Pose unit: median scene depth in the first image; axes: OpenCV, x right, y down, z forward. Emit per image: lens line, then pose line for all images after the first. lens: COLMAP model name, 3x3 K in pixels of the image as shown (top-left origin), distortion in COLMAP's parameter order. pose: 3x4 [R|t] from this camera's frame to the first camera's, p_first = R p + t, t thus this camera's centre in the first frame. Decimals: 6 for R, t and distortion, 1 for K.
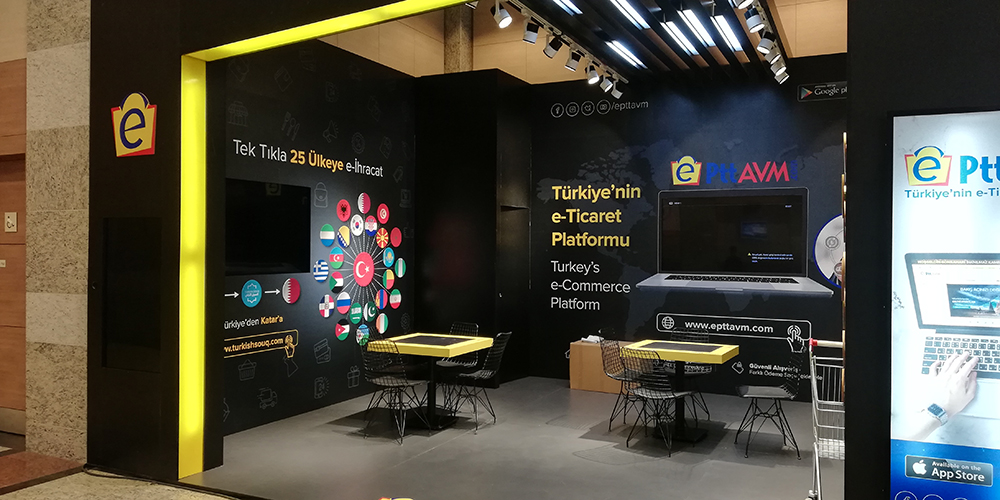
lens RADIAL K [[752.7, 0, 502.8], [0, 752.7, 252.2], [0, 0, 1]] dist [0.060501, -0.052160]
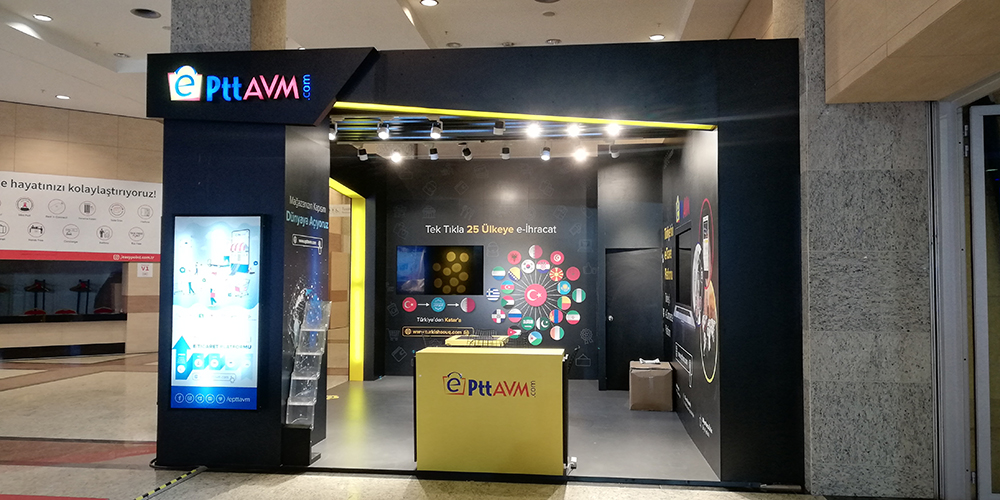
lens RADIAL K [[752.7, 0, 508.1], [0, 752.7, 246.9], [0, 0, 1]] dist [0.060501, -0.052160]
pose [[0.325742, -0.043430, -0.944461, 1.431008], [-0.008854, 0.998760, -0.048981, 0.000433], [0.945417, 0.024318, 0.324954, 0.518098]]
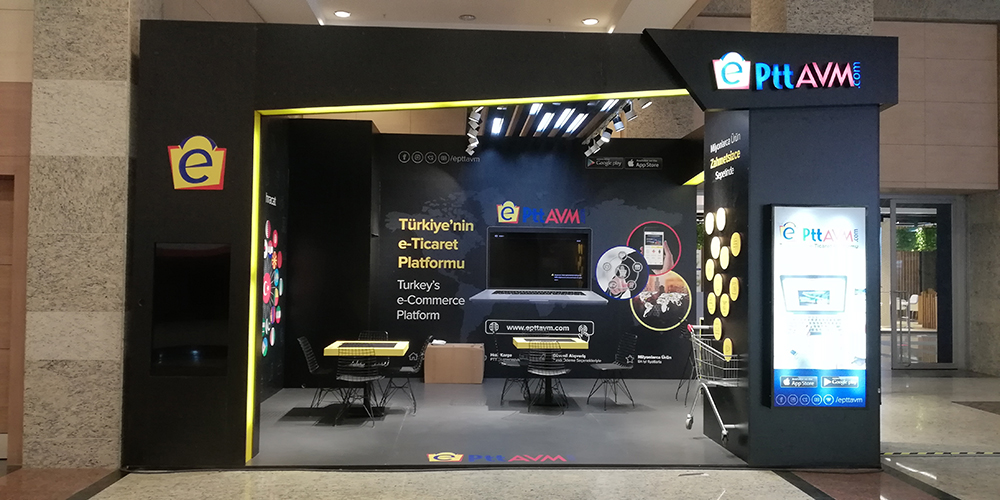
lens RADIAL K [[752.7, 0, 492.3], [0, 752.7, 254.0], [0, 0, 1]] dist [0.060501, -0.052160]
pose [[0.875588, 0.014290, 0.482847, -0.513604], [-0.002615, 0.999688, -0.024845, -0.001094], [-0.483051, 0.020491, 0.875352, -0.176962]]
